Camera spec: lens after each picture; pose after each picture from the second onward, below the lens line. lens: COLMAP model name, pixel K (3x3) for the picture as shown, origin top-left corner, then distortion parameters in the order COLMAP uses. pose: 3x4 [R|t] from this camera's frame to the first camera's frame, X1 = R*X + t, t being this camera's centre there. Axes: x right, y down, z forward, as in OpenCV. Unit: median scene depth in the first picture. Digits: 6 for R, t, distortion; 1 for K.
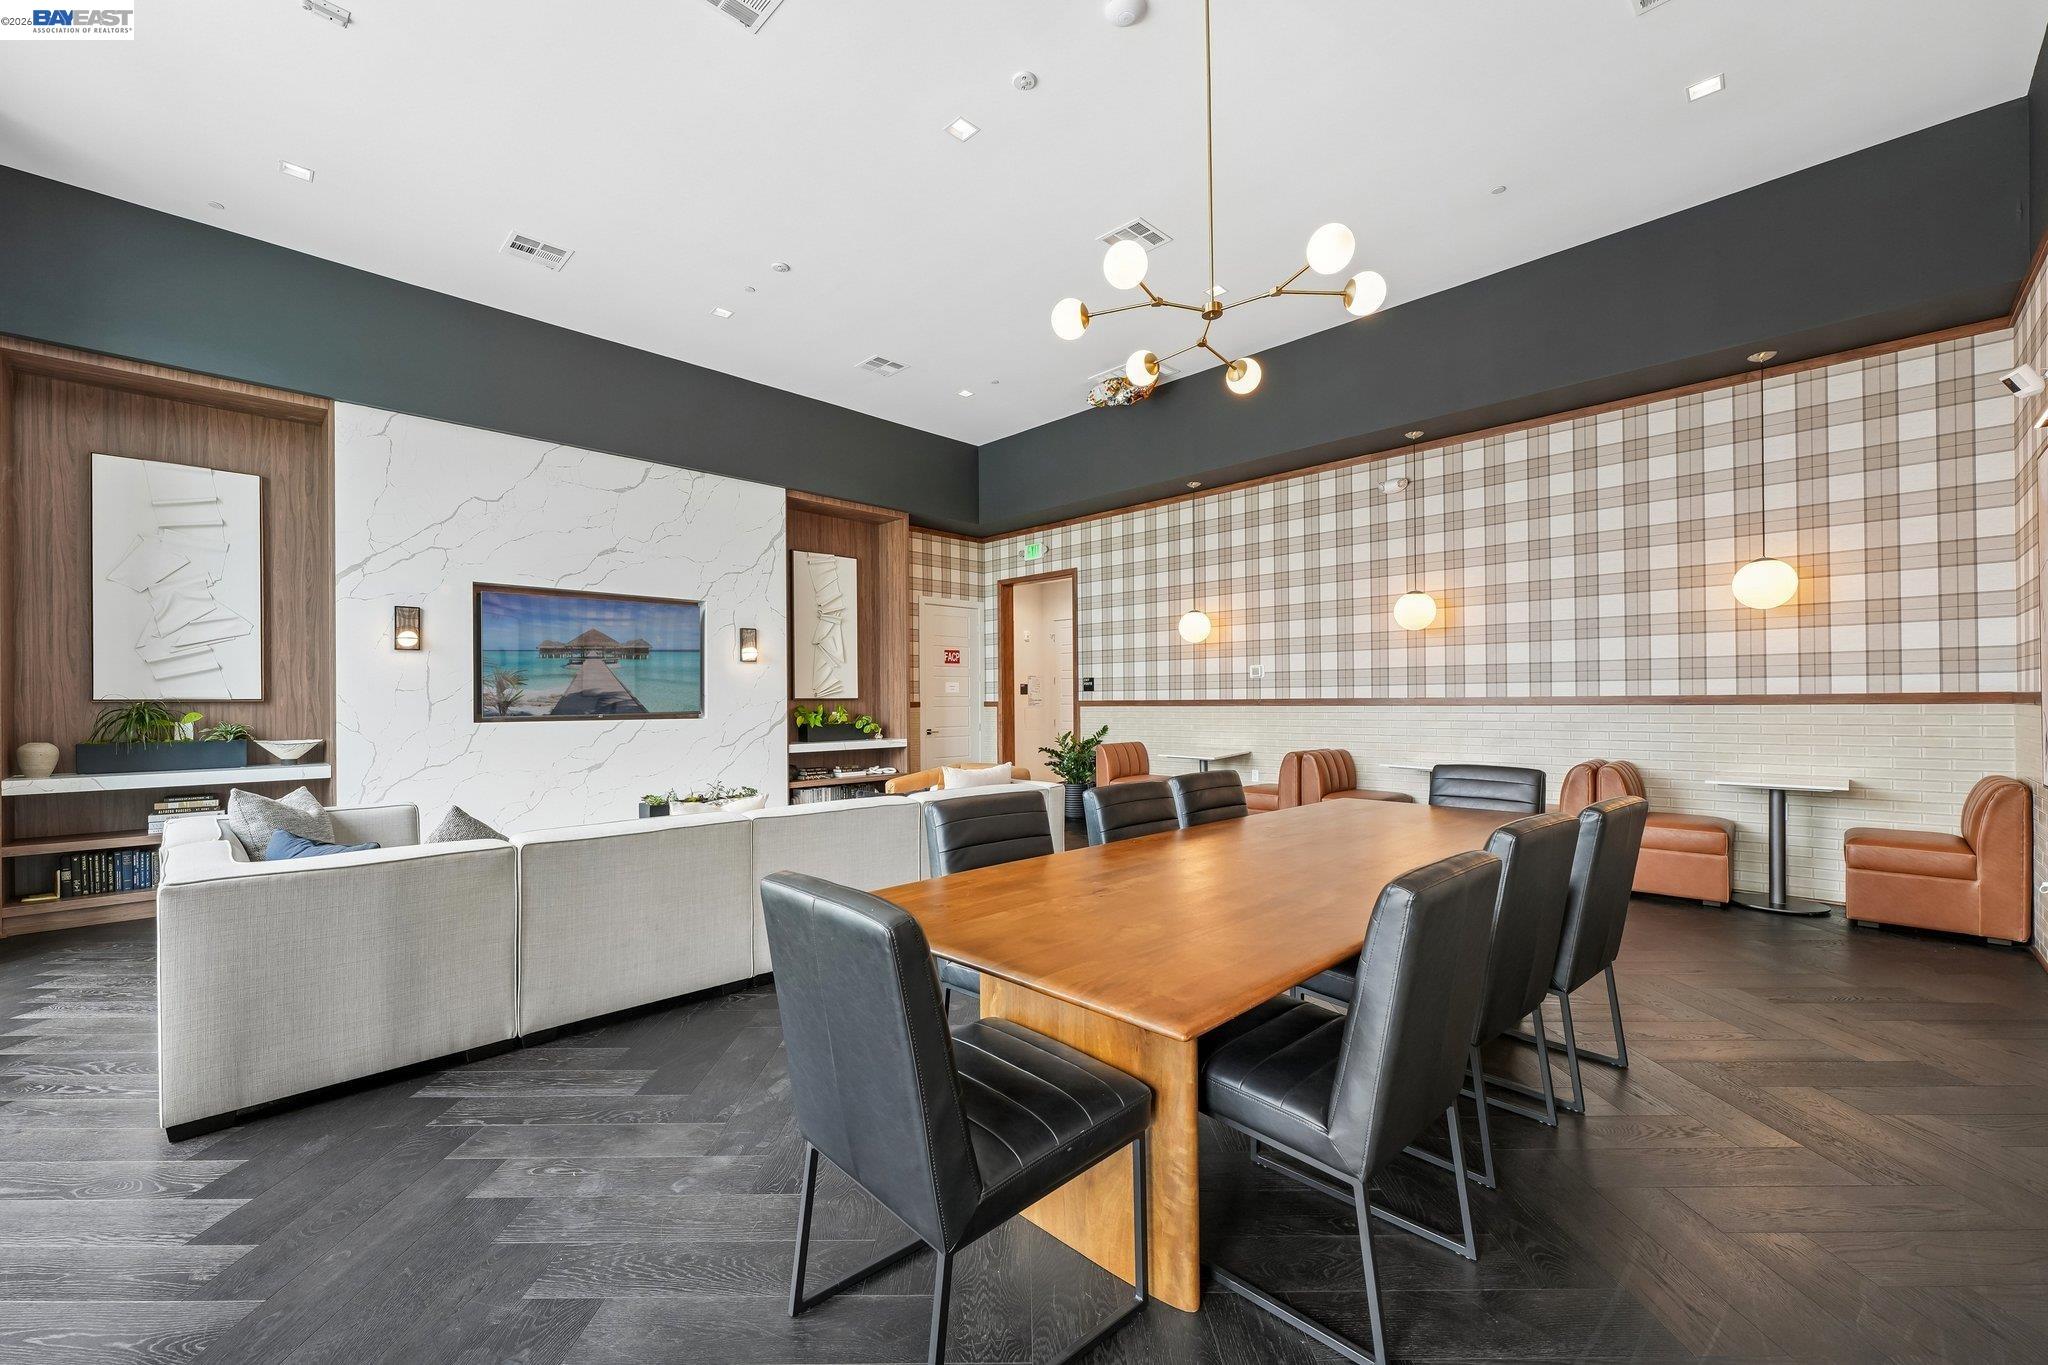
lens RADIAL K [[805.4, 0, 1017.5], [0, 805.4, 696.2], [0, 0, 1]] dist [-0.018804, -0.000032]
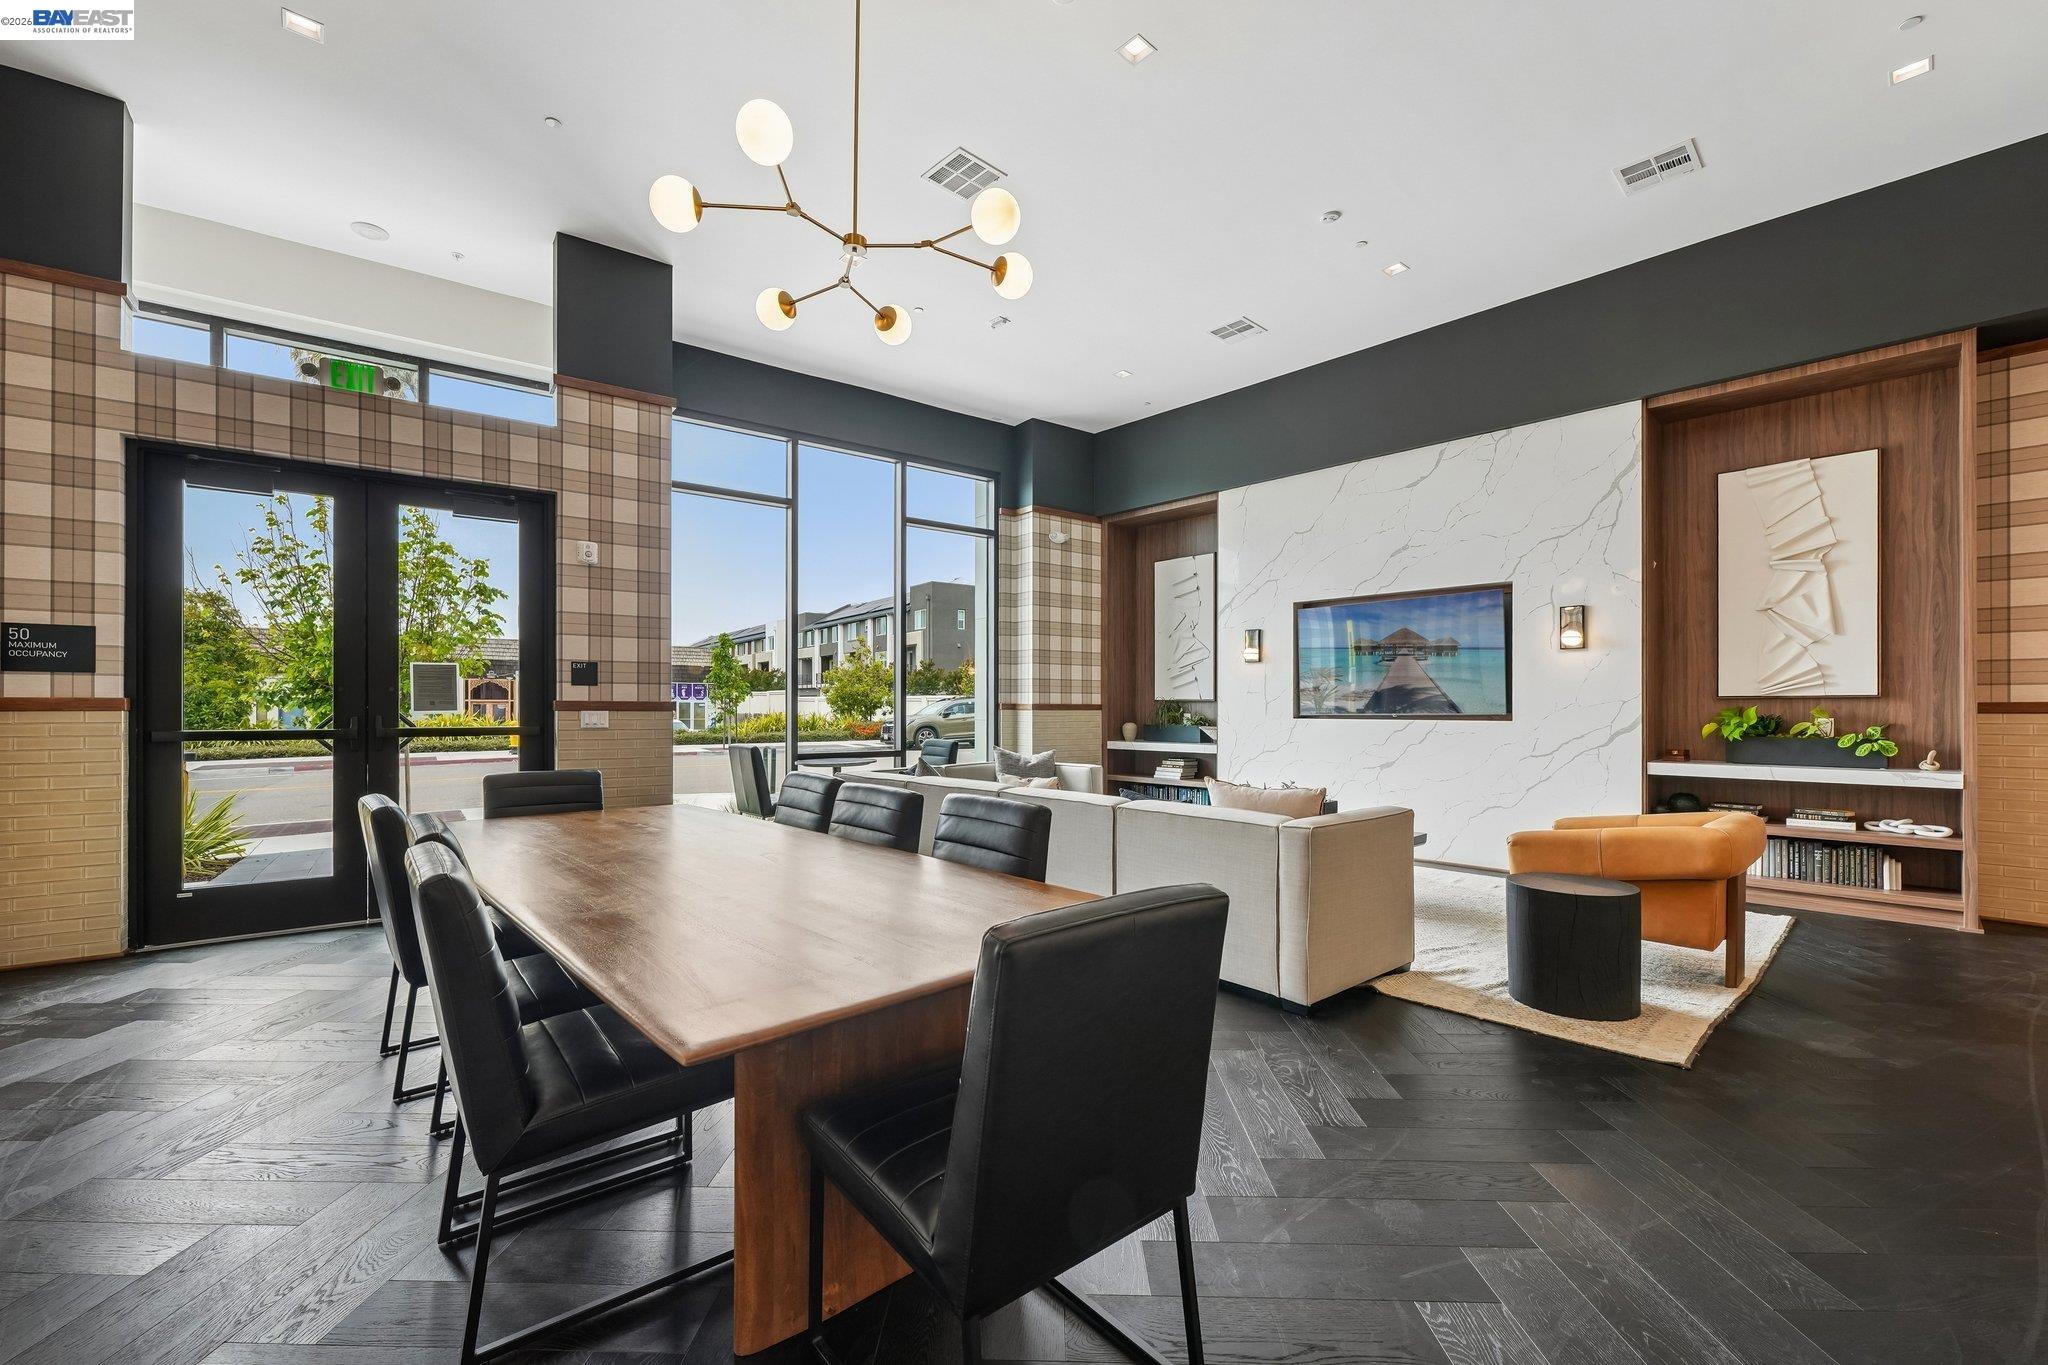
lens RADIAL K [[828.6, 0, 1007.0], [0, 828.6, 704.3], [0, 0, 1]] dist [-0.001800, -0.000157]
pose [[-0.039741, 0.006912, -0.999186, 0.497890], [0.009617, 0.999932, 0.006535, -0.000773], [0.999164, -0.009349, -0.039804, 0.506646]]
